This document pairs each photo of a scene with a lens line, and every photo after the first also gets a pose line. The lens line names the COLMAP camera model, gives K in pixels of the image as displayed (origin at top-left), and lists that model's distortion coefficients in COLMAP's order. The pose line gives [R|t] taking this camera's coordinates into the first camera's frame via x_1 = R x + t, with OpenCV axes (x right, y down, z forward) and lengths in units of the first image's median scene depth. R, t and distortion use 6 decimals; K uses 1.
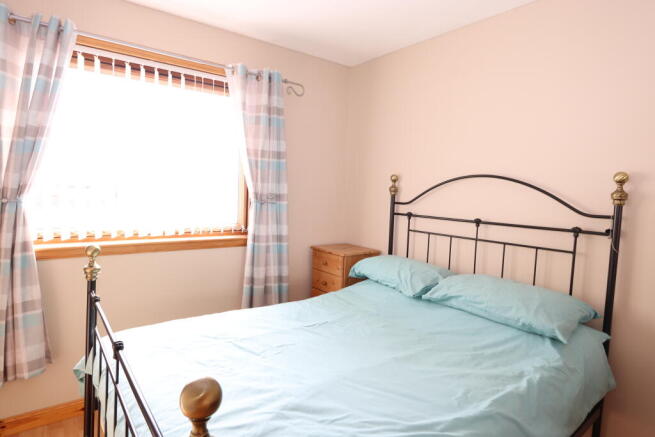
lens RADIAL K [[370.7, 0, 329.1], [0, 370.7, 212.8], [0, 0, 1]] dist [0.003161, -0.000491]
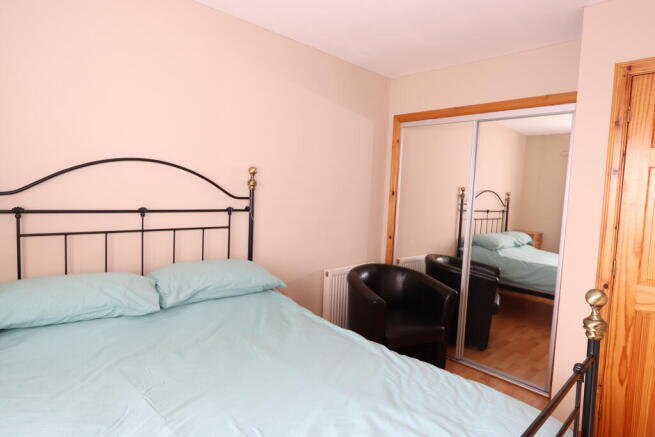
lens RADIAL K [[370.7, 0, 329.3], [0, 370.7, 220.6], [0, 0, 1]] dist [0.003161, -0.000491]
pose [[-0.079459, -0.124079, 0.989086, -0.636895], [0.013580, 0.991996, 0.125535, -0.071661], [-0.996746, 0.023406, -0.077138, 0.752019]]
